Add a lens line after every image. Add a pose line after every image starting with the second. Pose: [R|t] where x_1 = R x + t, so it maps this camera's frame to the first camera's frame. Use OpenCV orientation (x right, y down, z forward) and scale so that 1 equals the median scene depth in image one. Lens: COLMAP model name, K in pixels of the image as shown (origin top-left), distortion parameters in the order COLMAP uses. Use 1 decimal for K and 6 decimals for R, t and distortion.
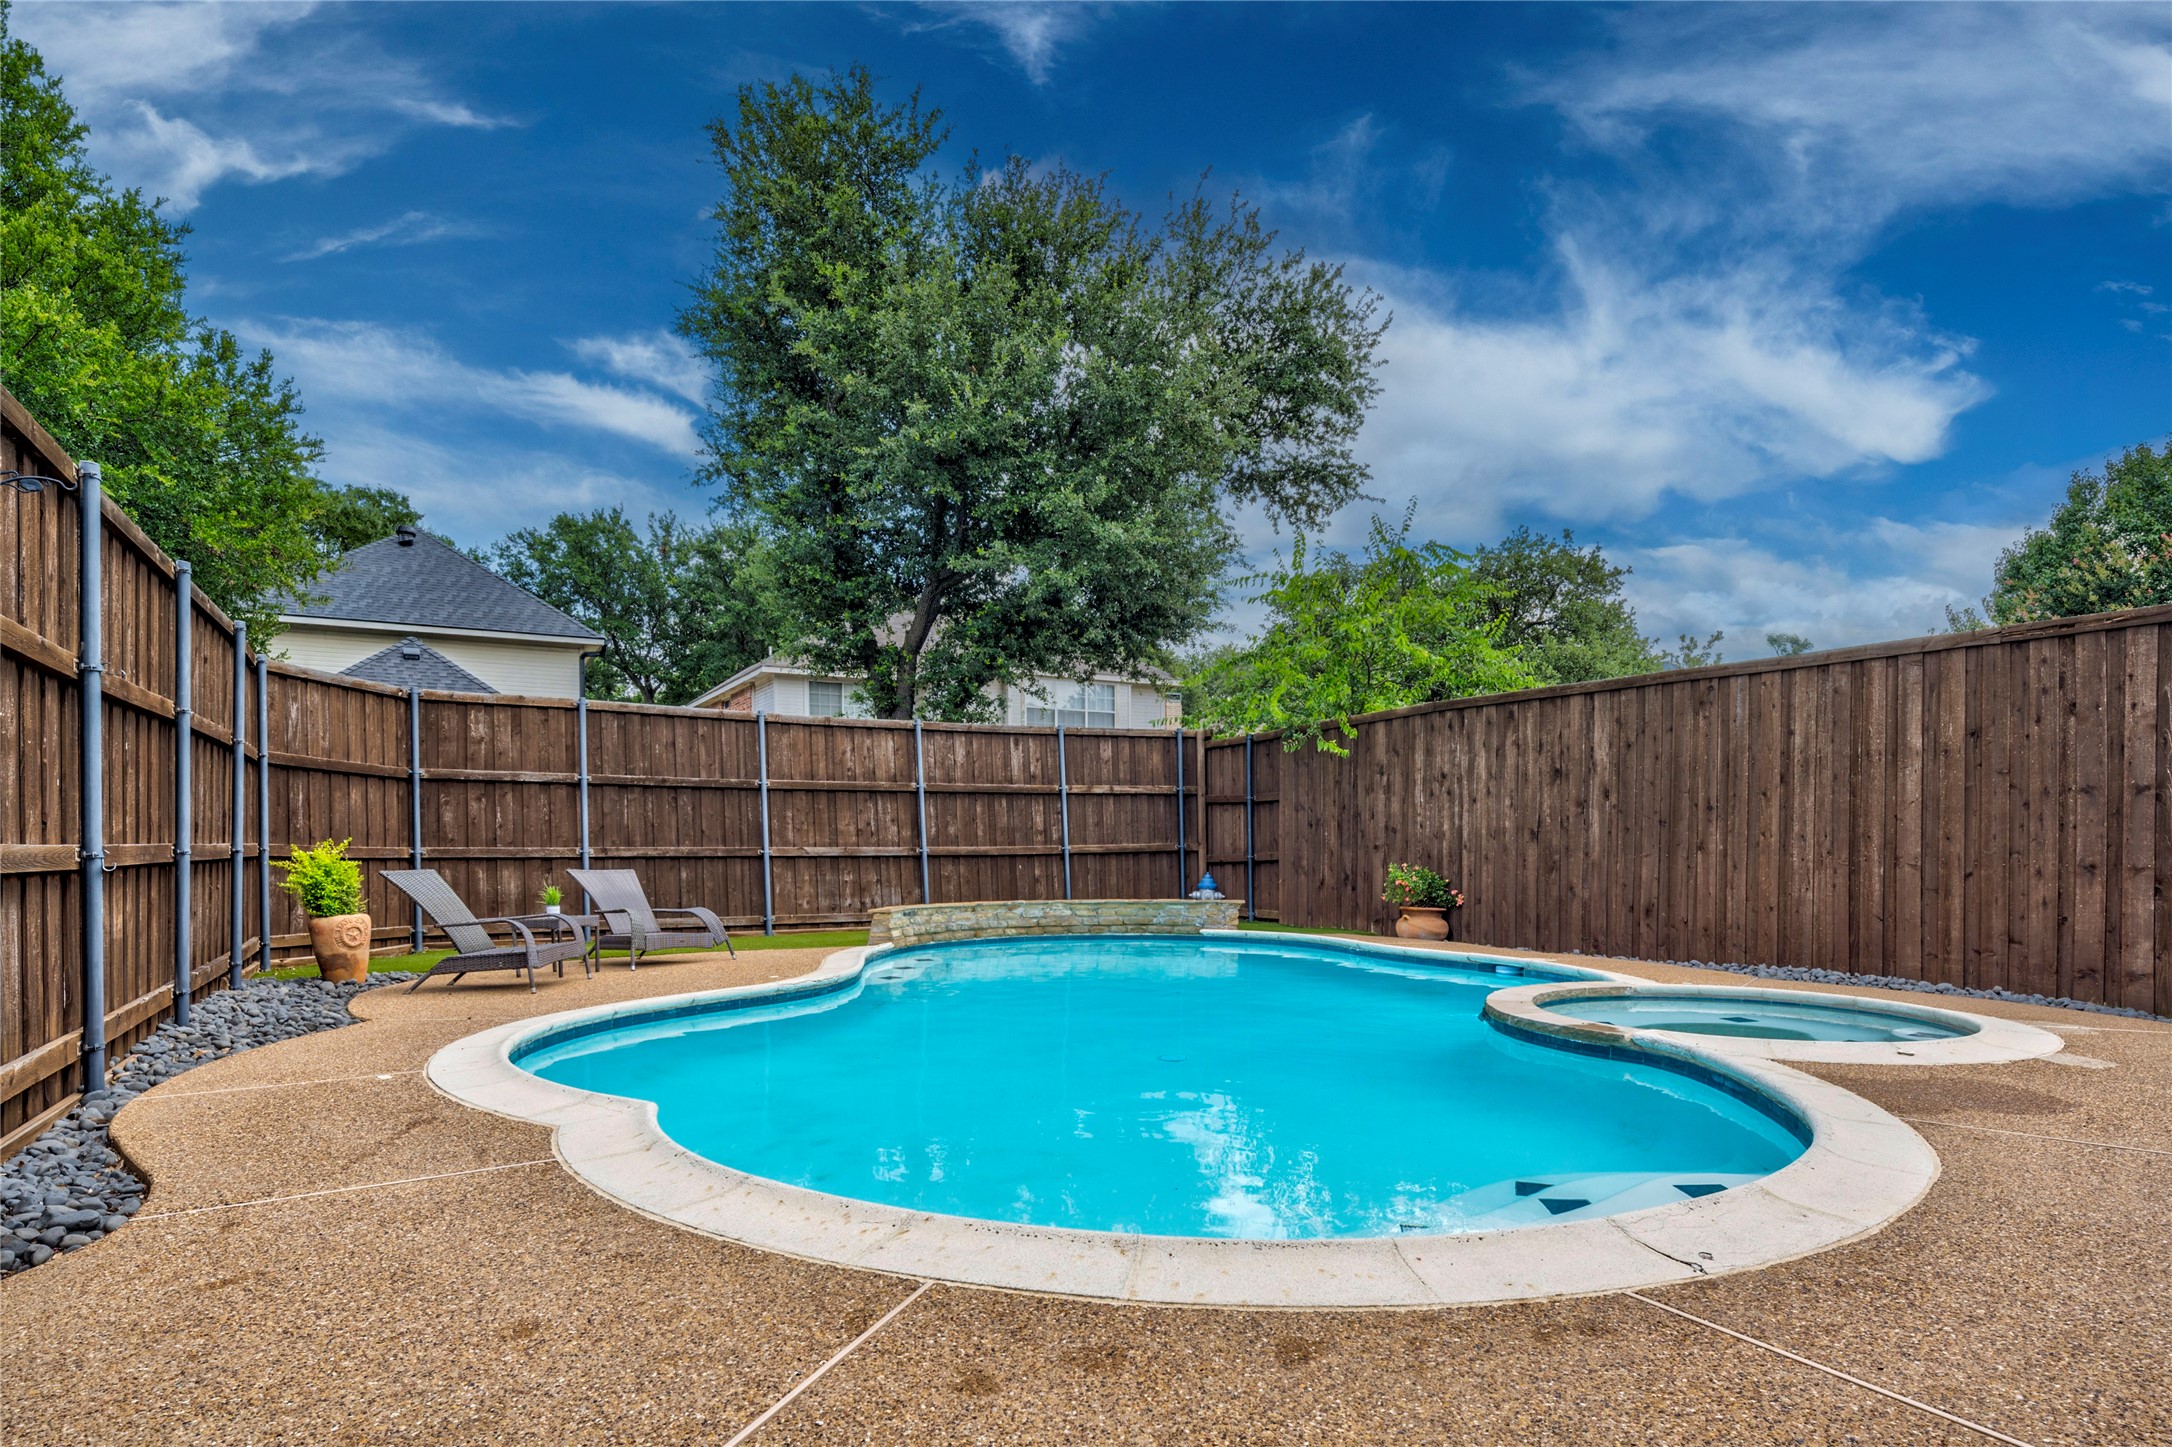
lens RADIAL K [[1178.8, 0, 1092.6], [0, 1178.8, 741.0], [0, 0, 1]] dist [-0.002969, -0.003803]
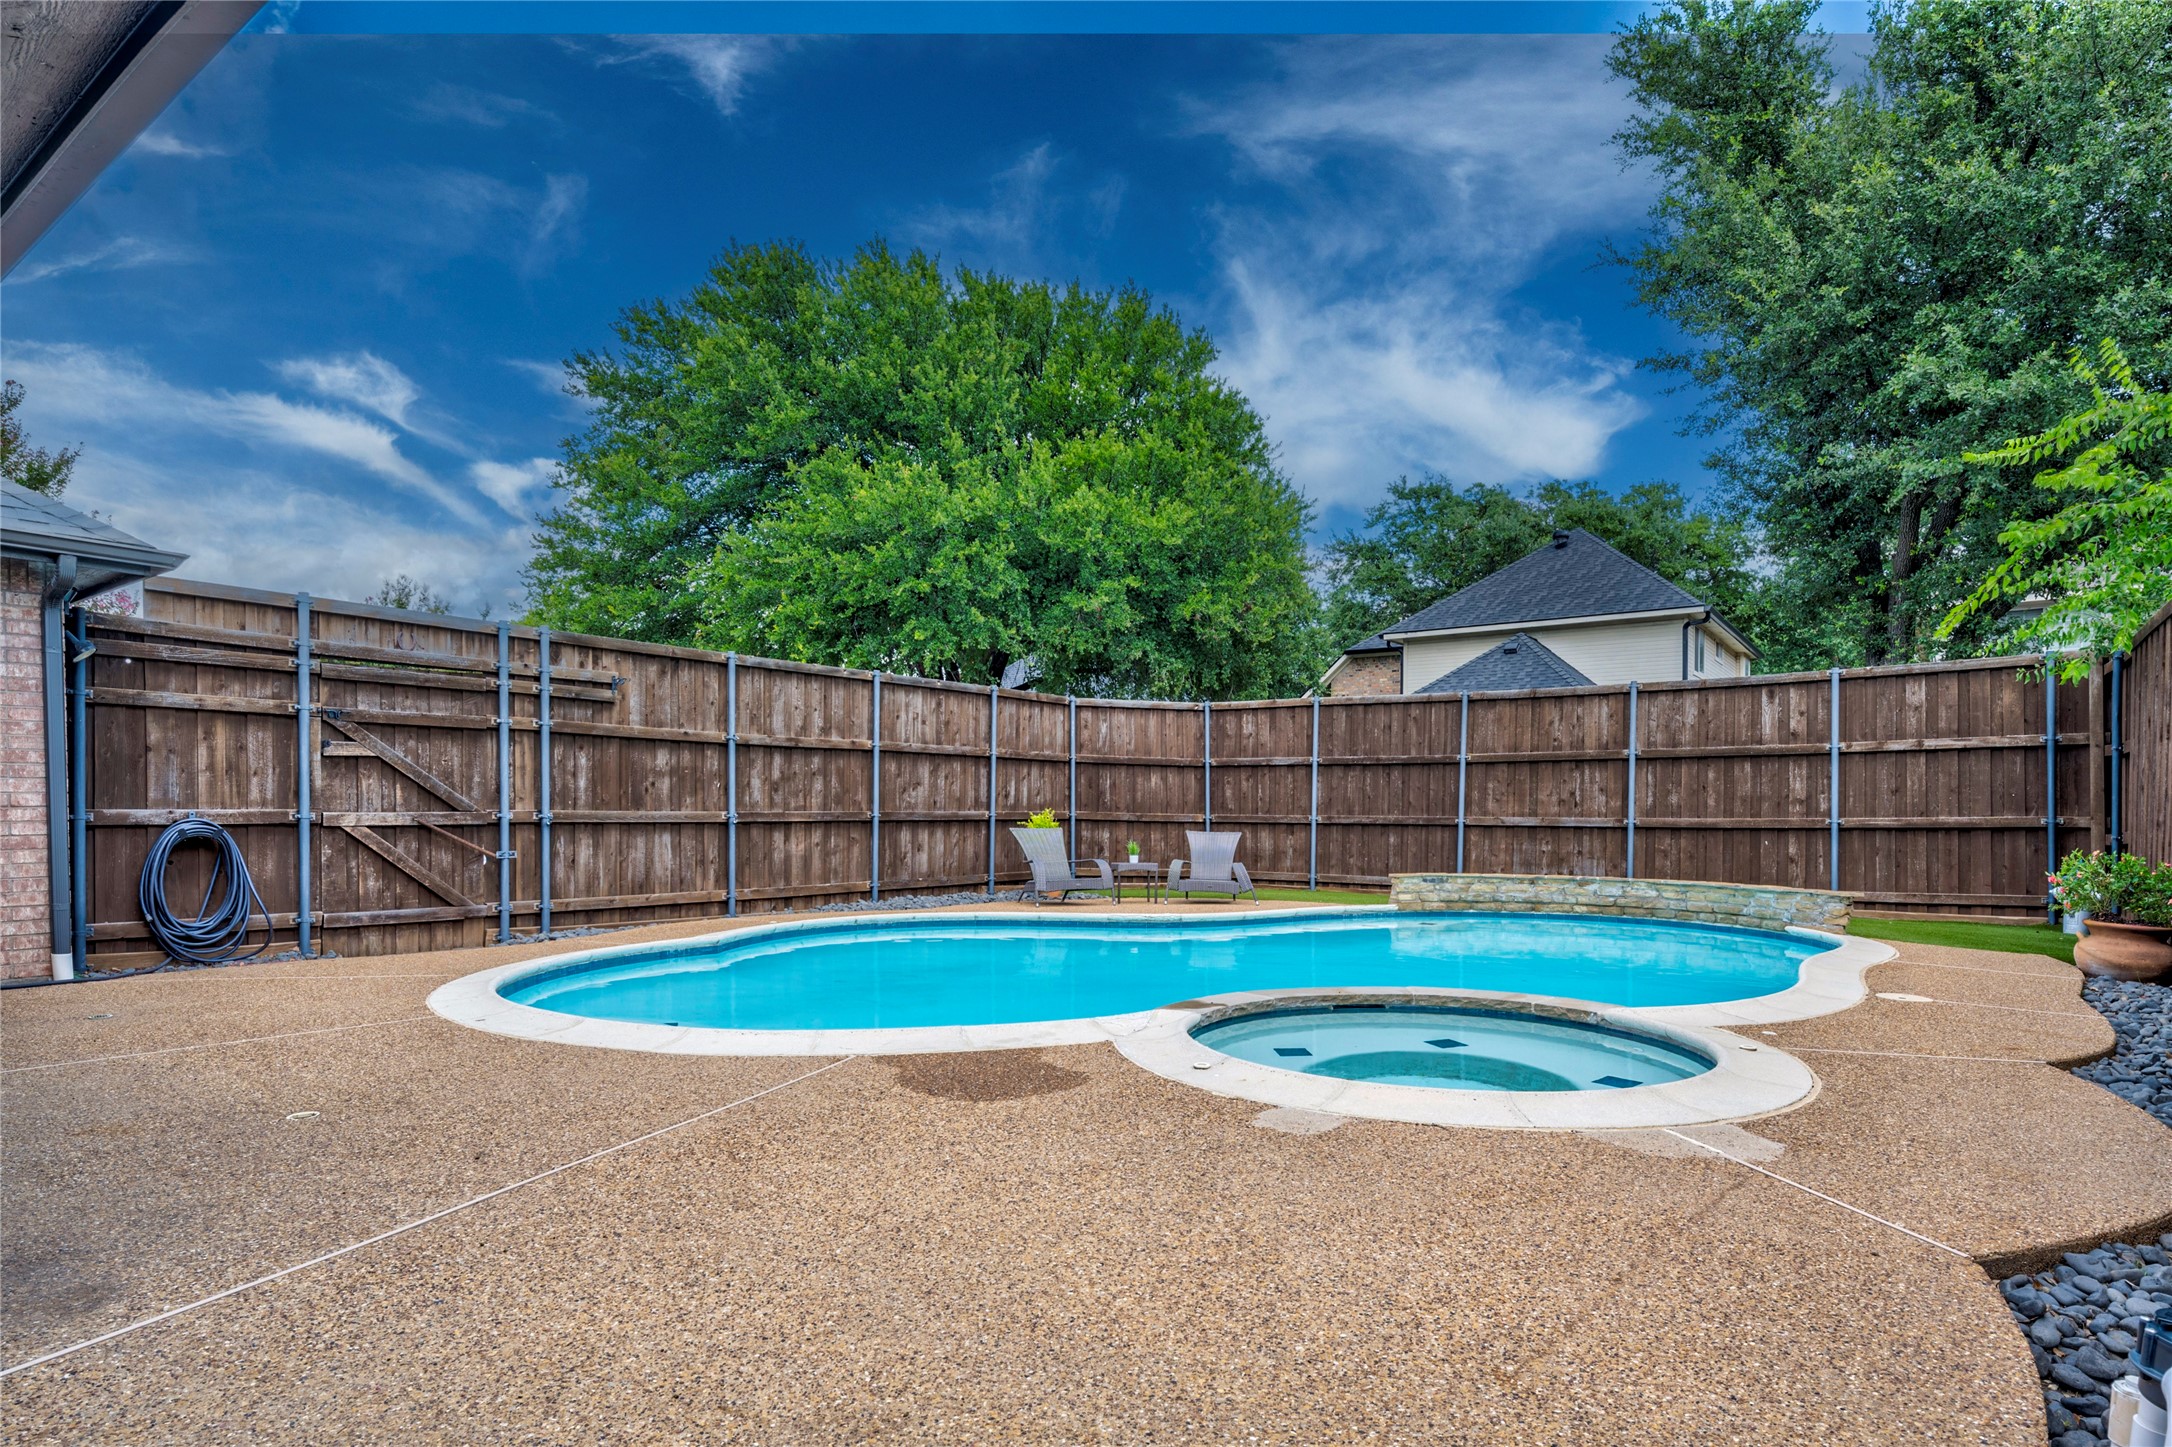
lens RADIAL K [[1178.8, 0, 1060.7], [0, 1178.8, 802.0], [0, 0, 1]] dist [-0.002969, -0.003803]
pose [[0.396353, -0.002452, -0.918095, 0.601494], [0.074410, 0.996792, 0.029461, 0.018285], [0.915078, -0.079993, 0.395265, 0.249821]]
